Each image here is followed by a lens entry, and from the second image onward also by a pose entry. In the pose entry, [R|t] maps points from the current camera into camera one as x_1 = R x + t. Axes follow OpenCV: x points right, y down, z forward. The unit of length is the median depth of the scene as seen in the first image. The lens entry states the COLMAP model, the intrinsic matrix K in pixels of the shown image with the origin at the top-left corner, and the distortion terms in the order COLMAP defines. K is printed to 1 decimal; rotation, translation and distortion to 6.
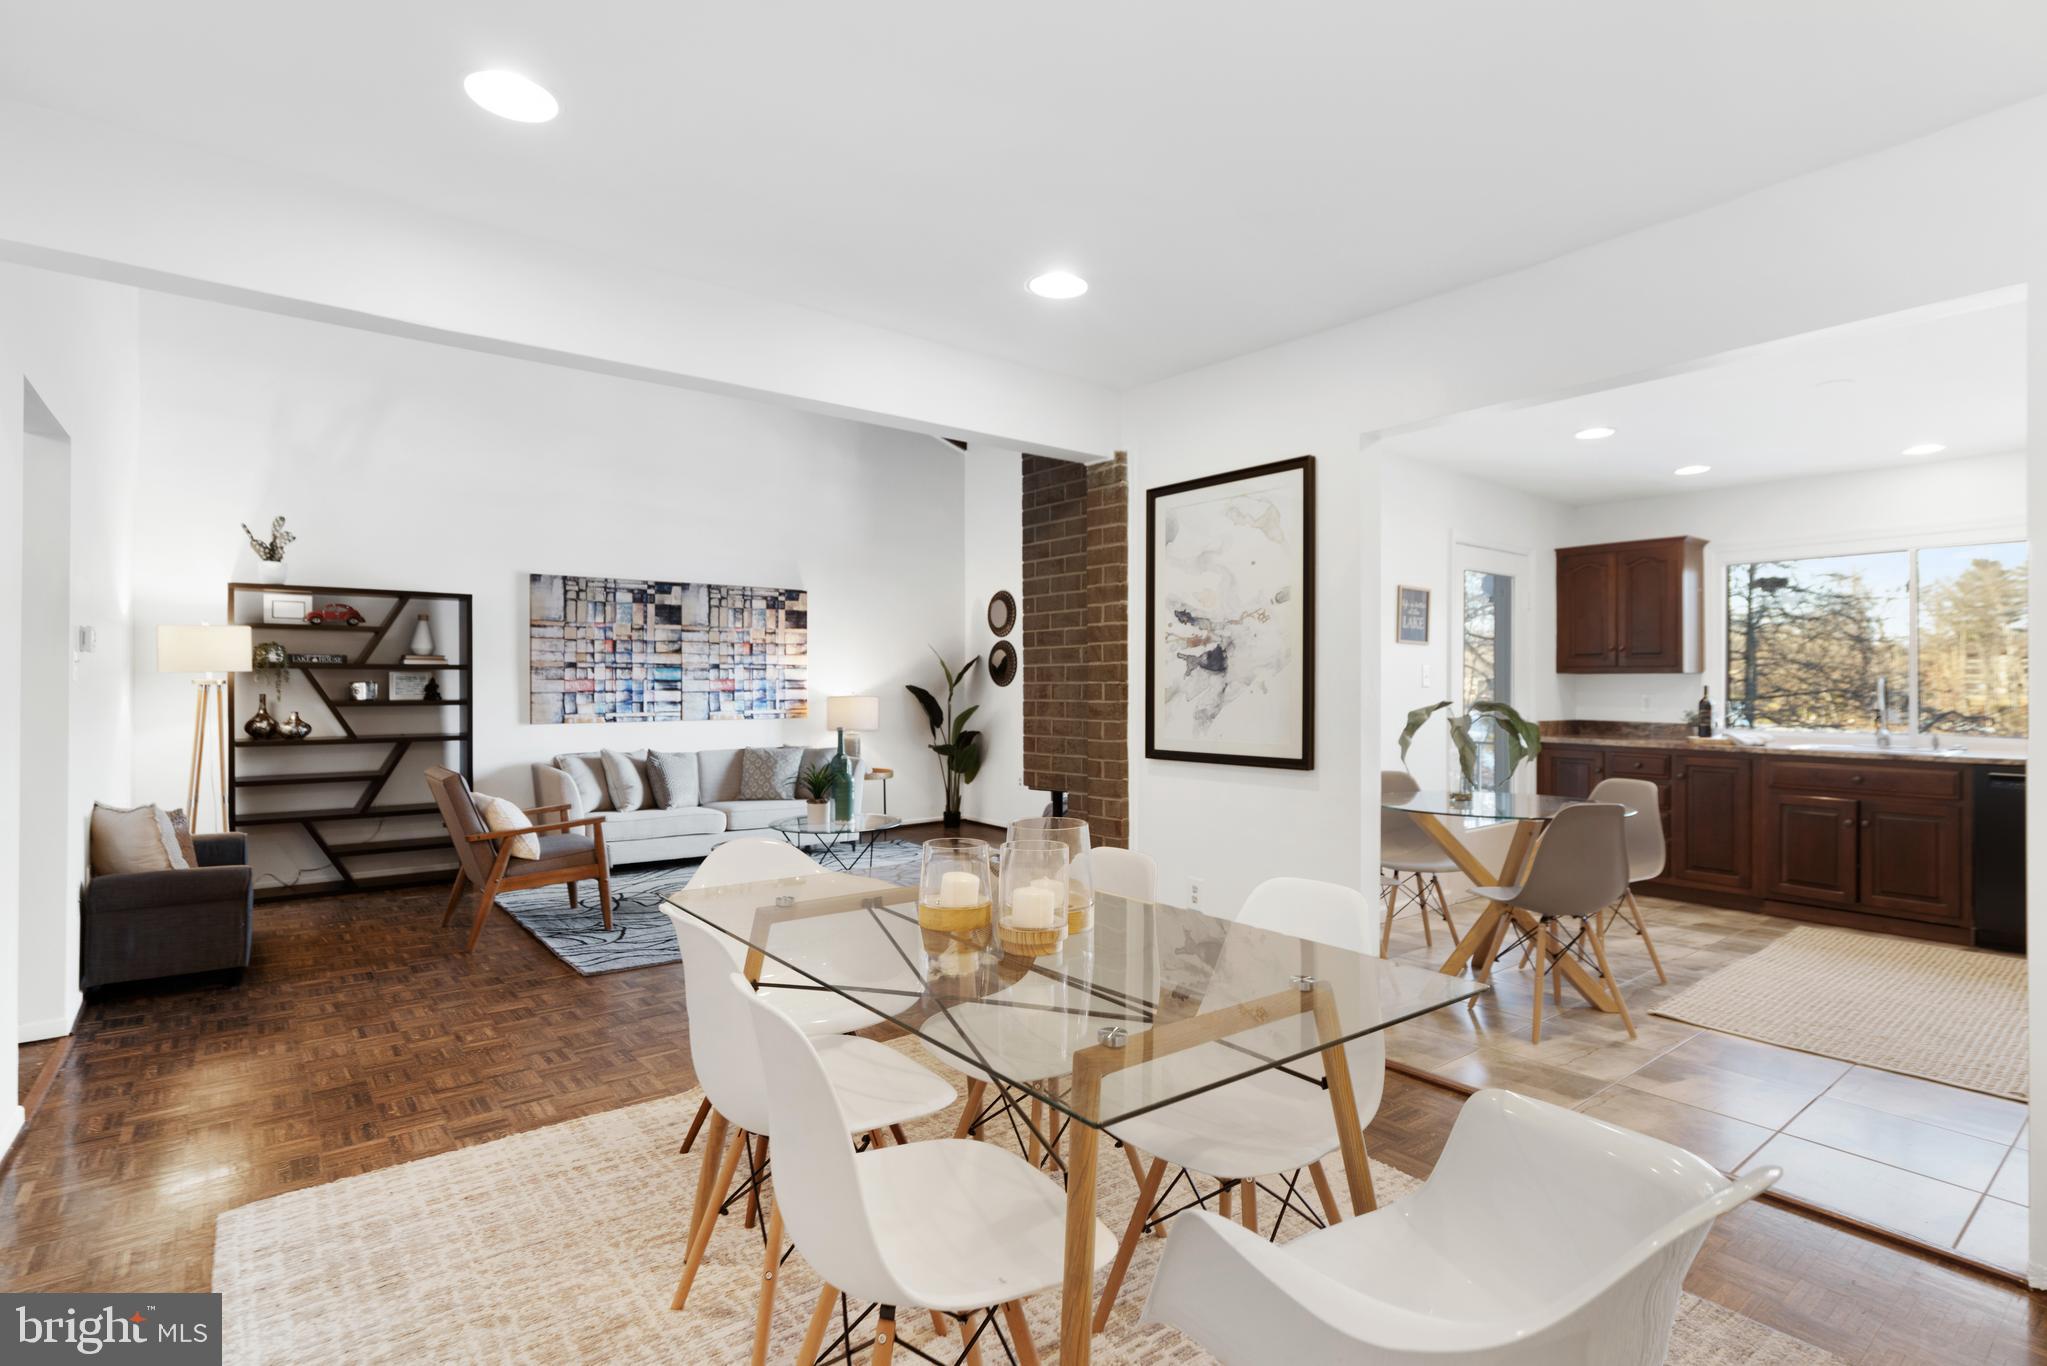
lens RADIAL K [[1000.2, 0, 1016.1], [0, 1000.2, 675.3], [0, 0, 1]] dist [-0.000542, 0.003032]
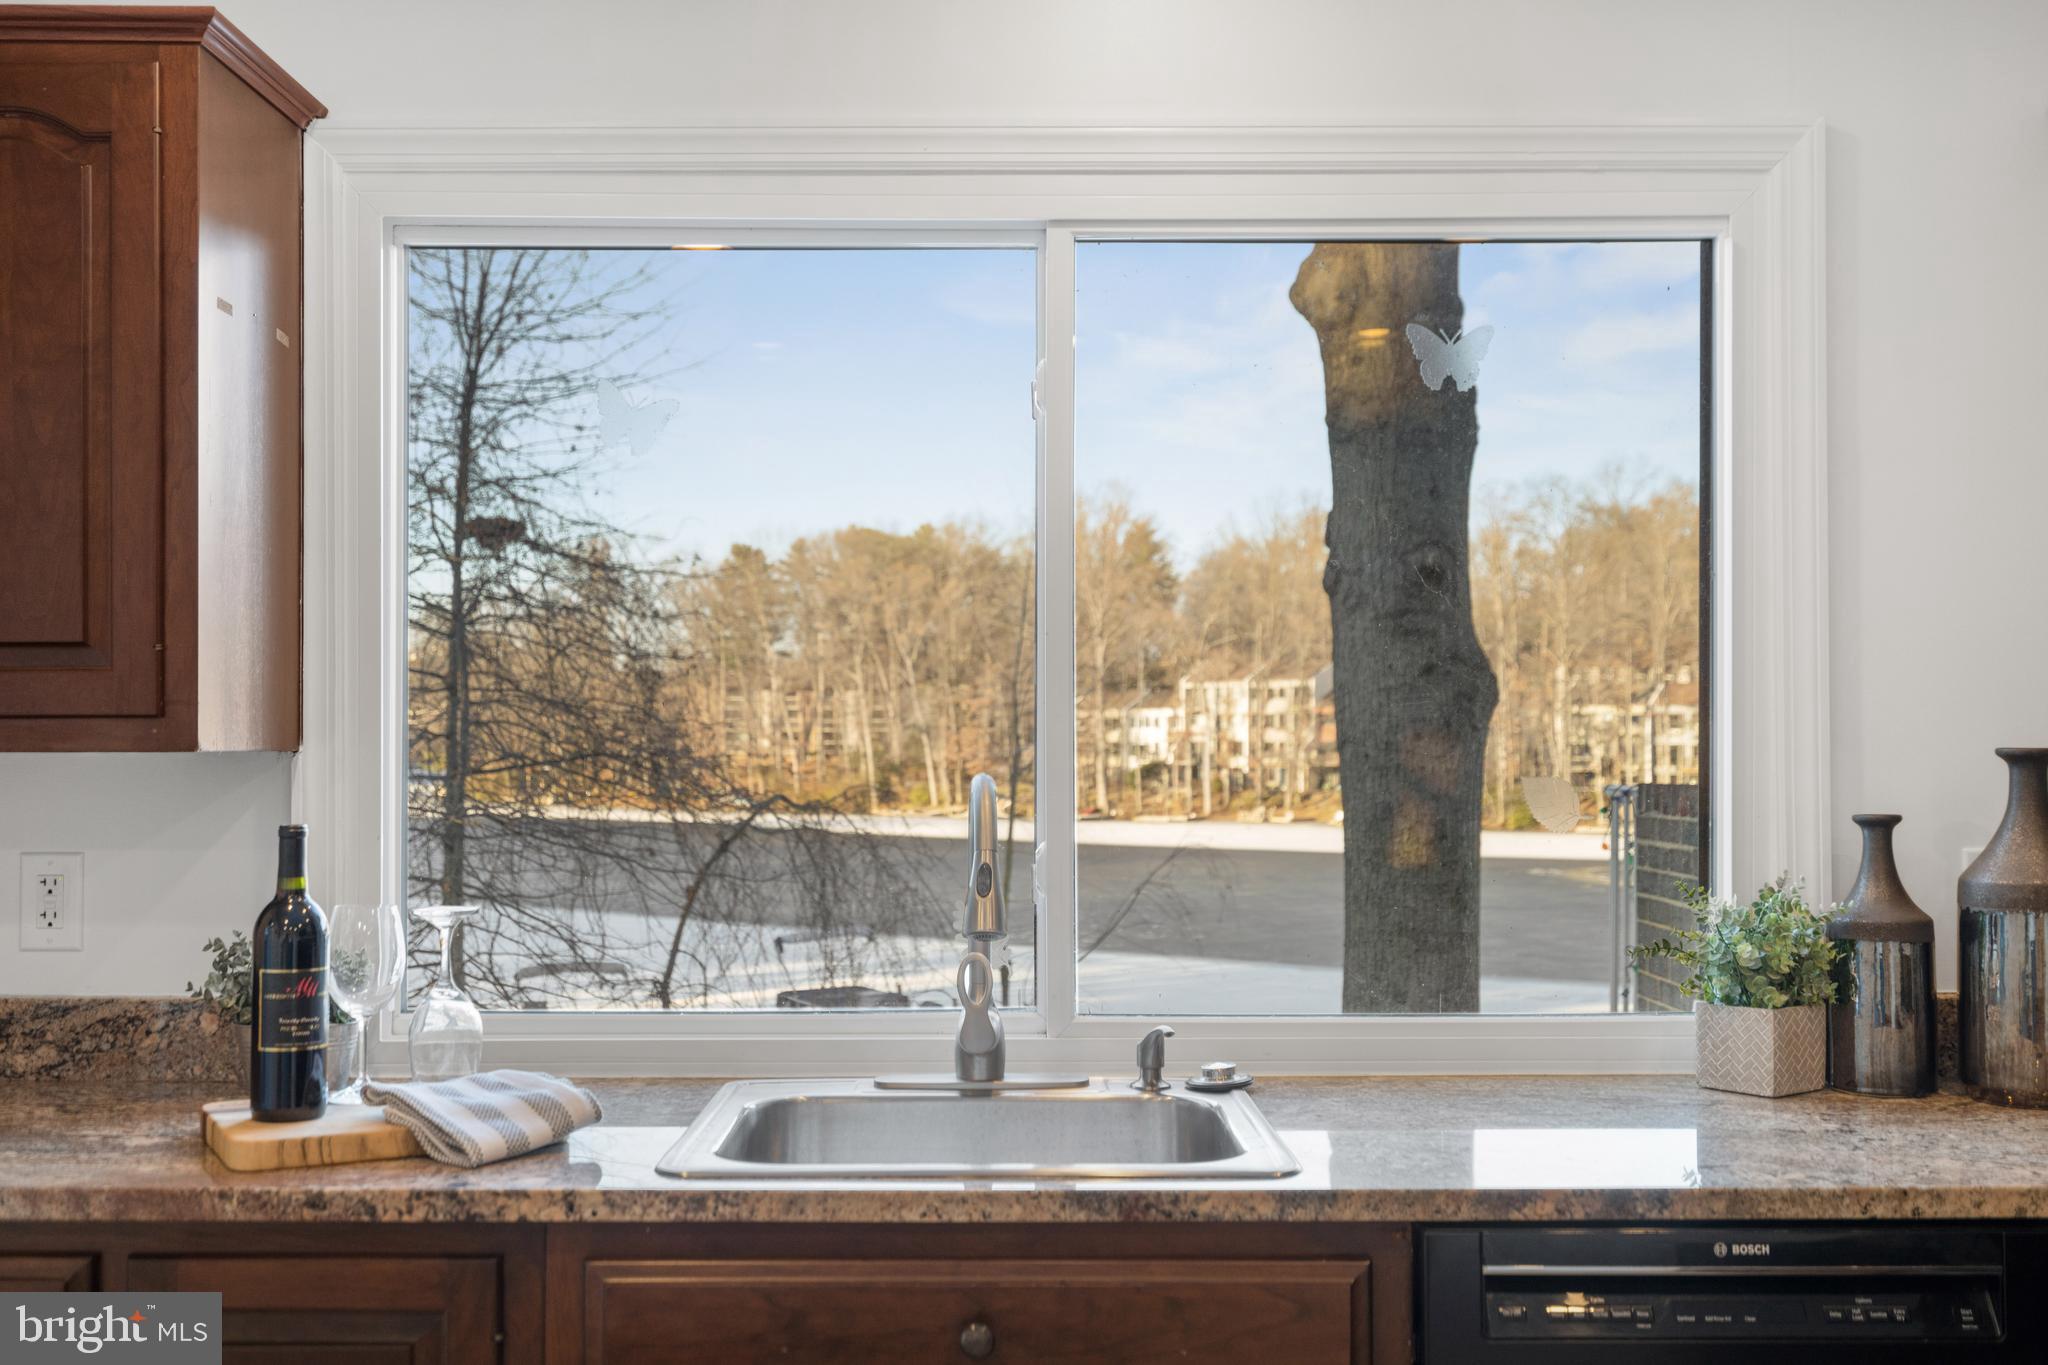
lens RADIAL K [[2018.9, 0, 1006.6], [0, 2018.9, 731.0], [0, 0, 1]] dist [0.003590, 0.000000]
pose [[0.621125, -0.001308, 0.783711, 0.141637], [-0.004486, 0.999976, 0.005224, -0.002810], [-0.783699, -0.006760, 0.621104, 0.196718]]
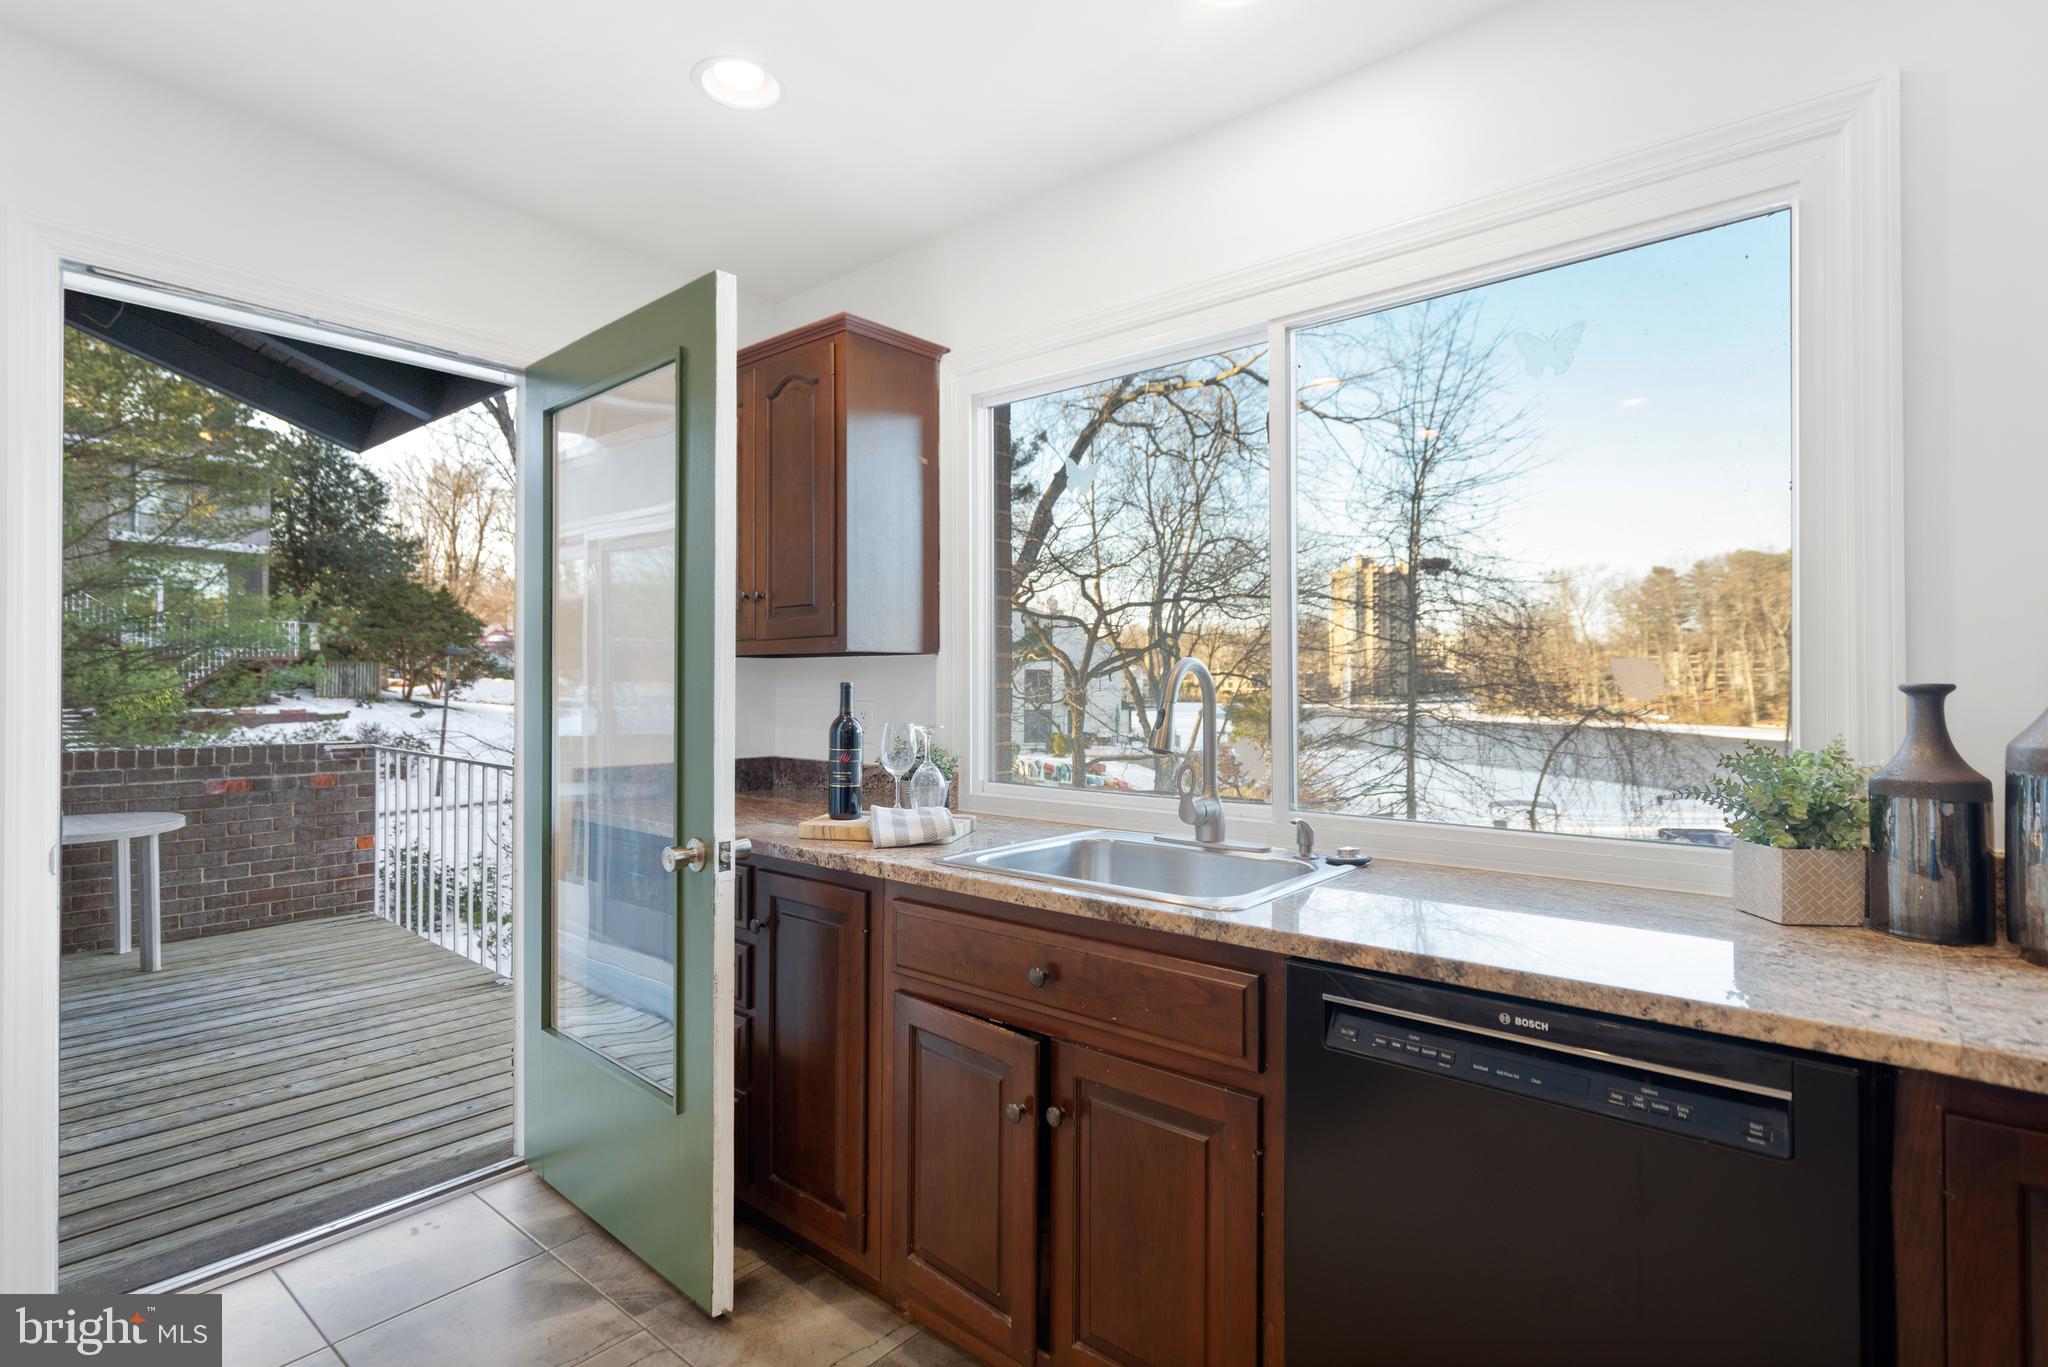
lens RADIAL K [[1000.7, 0, 1018.6], [0, 1000.7, 682.7], [0, 0, 1]] dist [-0.000542, 0.003032]
pose [[0.981073, -0.005076, 0.193569, 0.199165], [0.002974, 0.999933, 0.011146, 0.001721], [-0.193613, -0.010360, 0.981023, 0.177303]]
